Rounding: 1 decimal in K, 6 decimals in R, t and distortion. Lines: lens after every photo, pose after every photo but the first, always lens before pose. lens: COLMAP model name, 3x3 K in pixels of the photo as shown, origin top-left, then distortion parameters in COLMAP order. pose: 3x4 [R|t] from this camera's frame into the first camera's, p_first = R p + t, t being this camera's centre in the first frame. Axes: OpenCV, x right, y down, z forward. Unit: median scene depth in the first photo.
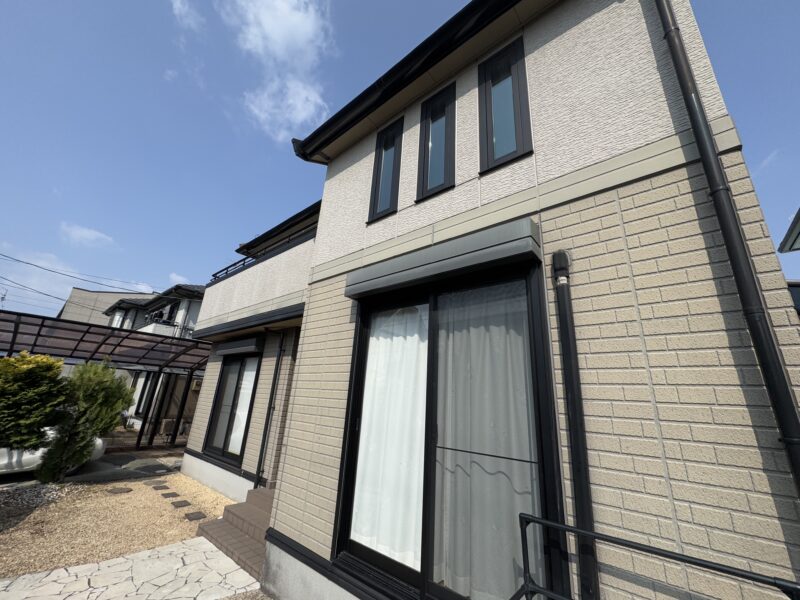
lens RADIAL K [[319.1, 0, 400.0], [0, 319.1, 300.0], [0, 0, 1]] dist [-0.002558, -0.000251]
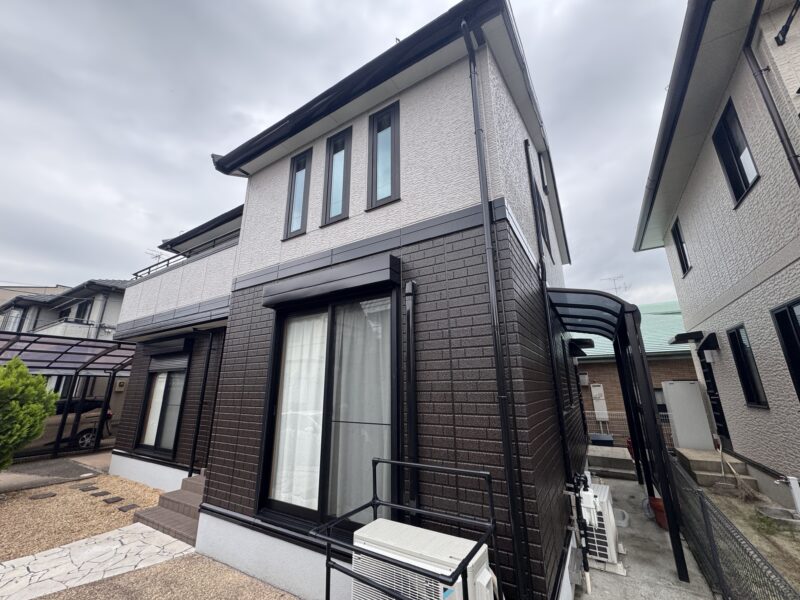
lens RADIAL K [[319.1, 0, 400.0], [0, 319.1, 300.0], [0, 0, 1]] dist [-0.002558, -0.000251]
pose [[0.985938, -0.025026, 0.165228, 0.102362], [0.017571, 0.998767, 0.046428, -0.058575], [-0.166187, -0.042872, 0.985162, -0.189886]]
